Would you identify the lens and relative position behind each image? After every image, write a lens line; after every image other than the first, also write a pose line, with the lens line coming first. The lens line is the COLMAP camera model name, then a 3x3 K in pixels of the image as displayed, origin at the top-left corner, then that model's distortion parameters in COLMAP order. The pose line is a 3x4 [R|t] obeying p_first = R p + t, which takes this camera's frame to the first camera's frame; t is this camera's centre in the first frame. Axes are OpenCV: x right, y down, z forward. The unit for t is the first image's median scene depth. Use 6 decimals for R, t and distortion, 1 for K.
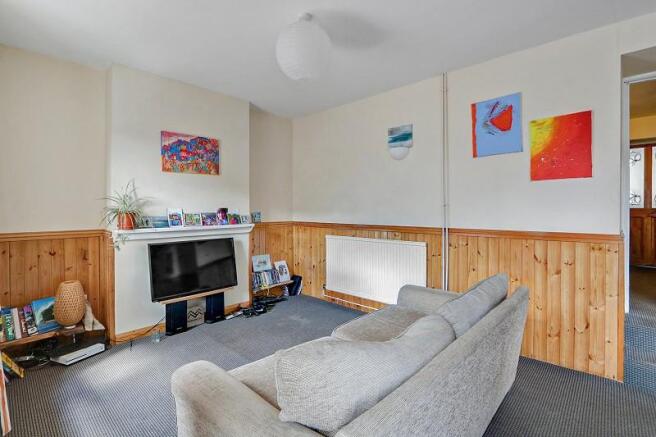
lens RADIAL K [[315.1, 0, 326.0], [0, 315.1, 215.1], [0, 0, 1]] dist [-0.018679, -0.000509]
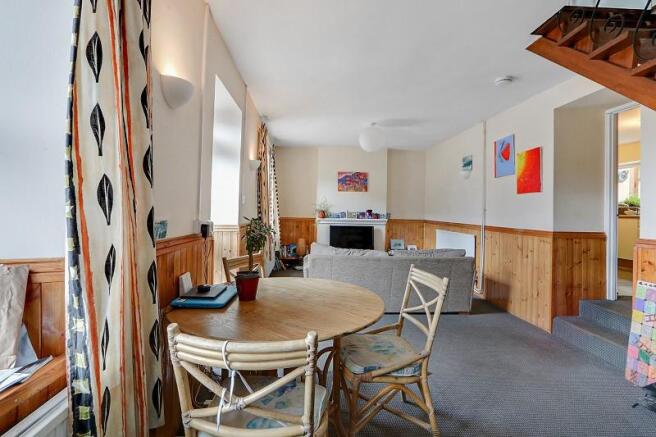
lens RADIAL K [[315.1, 0, 328.7], [0, 315.1, 217.3], [0, 0, 1]] dist [-0.018679, -0.000509]
pose [[0.735904, 0.032276, -0.676317, 0.808086], [-0.034506, 0.999353, 0.010146, 0.012482], [0.676206, 0.015870, 0.736541, -0.550457]]
